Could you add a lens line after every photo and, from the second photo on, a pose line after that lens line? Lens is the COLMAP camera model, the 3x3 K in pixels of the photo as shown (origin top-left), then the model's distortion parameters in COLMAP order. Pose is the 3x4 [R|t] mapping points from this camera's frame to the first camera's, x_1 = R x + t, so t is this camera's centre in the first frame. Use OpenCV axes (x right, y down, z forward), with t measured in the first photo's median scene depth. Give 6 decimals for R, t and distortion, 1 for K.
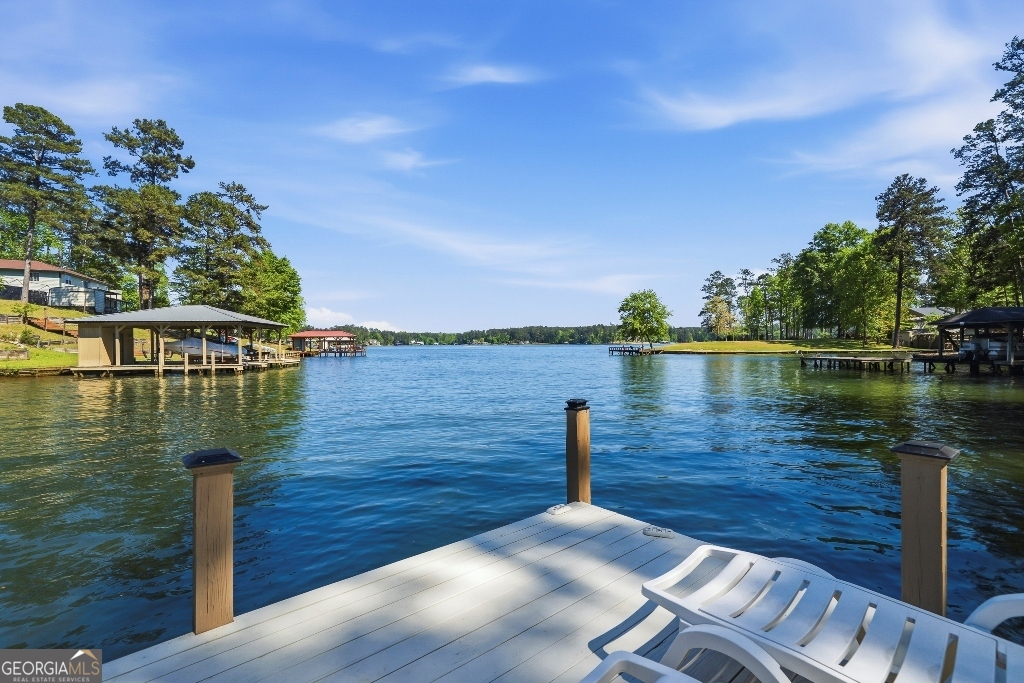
lens RADIAL K [[454.7, 0, 510.5], [0, 454.7, 350.6], [0, 0, 1]] dist [0.001570, 0.001058]
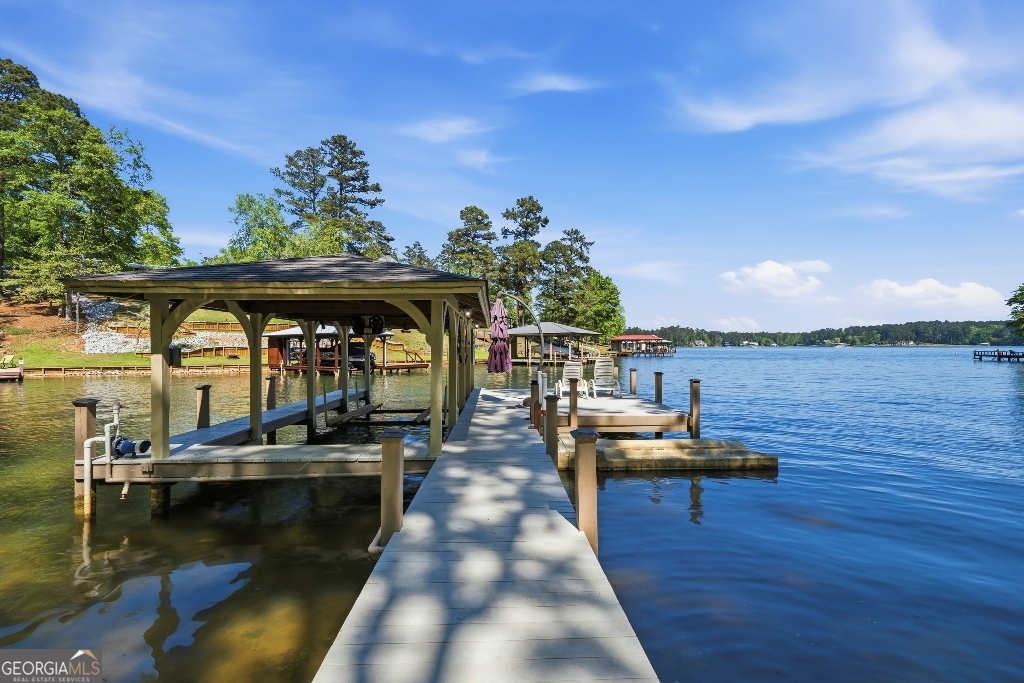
lens RADIAL K [[454.7, 0, 510.5], [0, 454.7, 350.6], [0, 0, 1]] dist [0.001570, 0.001058]
pose [[0.770824, 0.009141, -0.636983, 0.124307], [-0.010316, 0.999945, 0.001866, -0.001565], [0.636965, 0.005133, 0.770876, -0.171358]]
